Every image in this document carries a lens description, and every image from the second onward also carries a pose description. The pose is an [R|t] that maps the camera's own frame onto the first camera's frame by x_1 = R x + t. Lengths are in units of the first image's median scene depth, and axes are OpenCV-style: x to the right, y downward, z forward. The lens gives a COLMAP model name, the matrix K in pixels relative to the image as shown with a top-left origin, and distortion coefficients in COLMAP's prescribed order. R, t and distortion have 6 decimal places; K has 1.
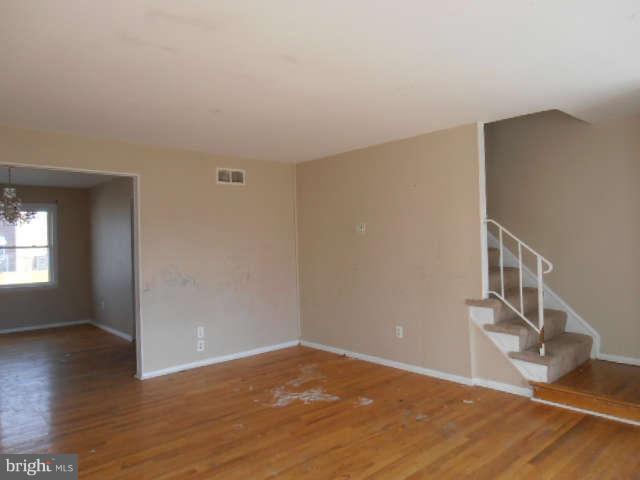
lens RADIAL K [[448.8, 0, 320.0], [0, 448.8, 240.0], [0, 0, 1]] dist [0.007803, 0.003025]
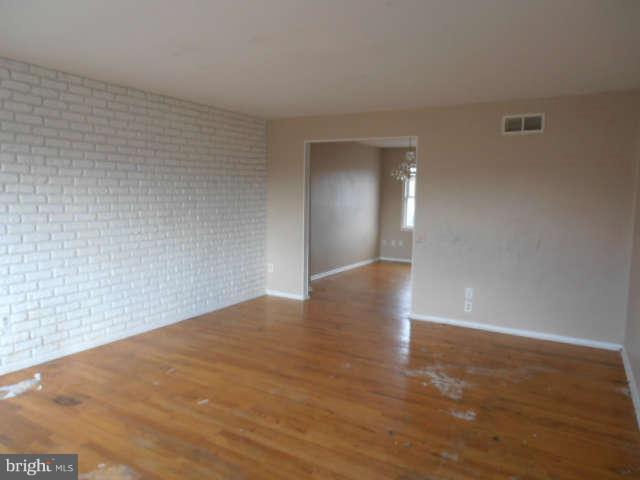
lens RADIAL K [[448.8, 0, 320.0], [0, 448.8, 240.0], [0, 0, 1]] dist [0.007803, 0.003025]
pose [[0.302820, 0.127285, -0.944510, 0.526402], [-0.020736, 0.991687, 0.126995, -0.025310], [0.952822, -0.018872, 0.302942, 0.386553]]
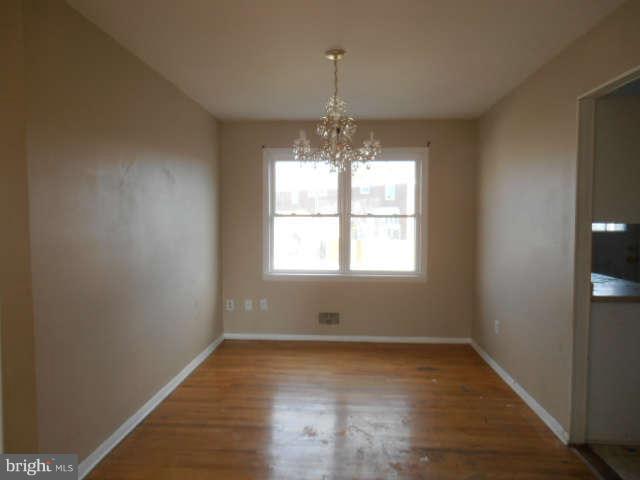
lens RADIAL K [[448.8, 0, 320.0], [0, 448.8, 240.0], [0, 0, 1]] dist [0.007803, 0.003025]
pose [[0.702276, 0.045692, -0.710437, -0.363943], [-0.018978, 0.998785, 0.045478, 0.032988], [0.711652, -0.018455, 0.702290, 0.678710]]
